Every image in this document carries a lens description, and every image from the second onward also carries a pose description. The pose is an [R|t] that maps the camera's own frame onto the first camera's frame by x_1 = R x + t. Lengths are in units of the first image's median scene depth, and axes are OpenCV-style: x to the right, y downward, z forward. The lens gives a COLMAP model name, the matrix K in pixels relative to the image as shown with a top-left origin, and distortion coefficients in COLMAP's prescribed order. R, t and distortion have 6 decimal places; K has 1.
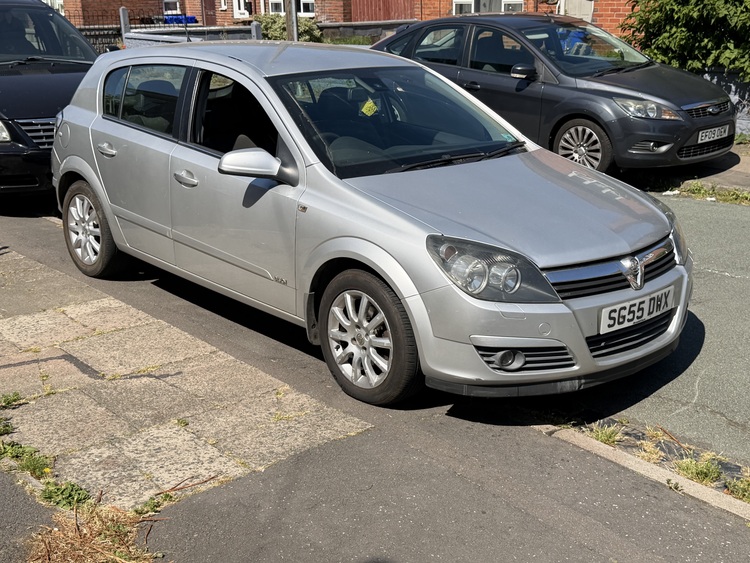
lens RADIAL K [[976.4, 0, 375.0], [0, 976.4, 282.0], [0, 0, 1]] dist [0.060200, 0.000000]
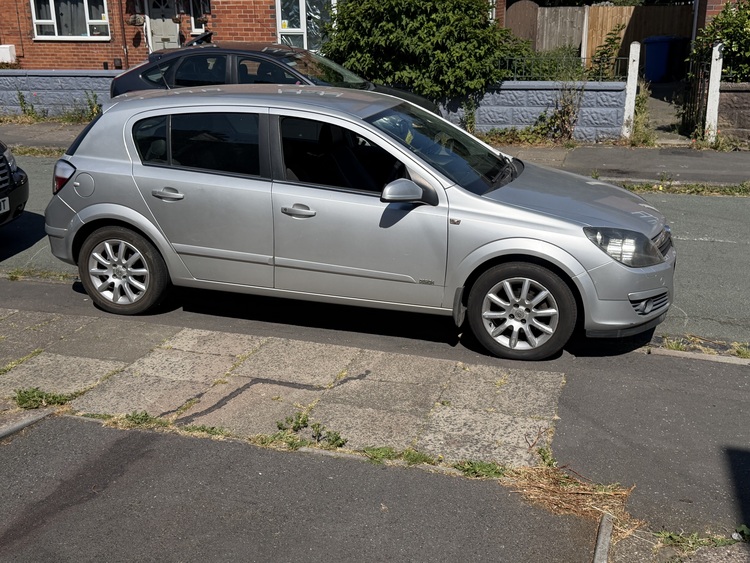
lens RADIAL K [[874.1, 0, 374.7], [0, 874.1, 282.3], [0, 0, 1]] dist [0.007145, 0.000000]
pose [[0.834099, -0.158429, 0.528374, -0.676518], [0.147091, 0.987066, 0.063764, -0.075021], [-0.531642, 0.024534, 0.846614, 0.087696]]
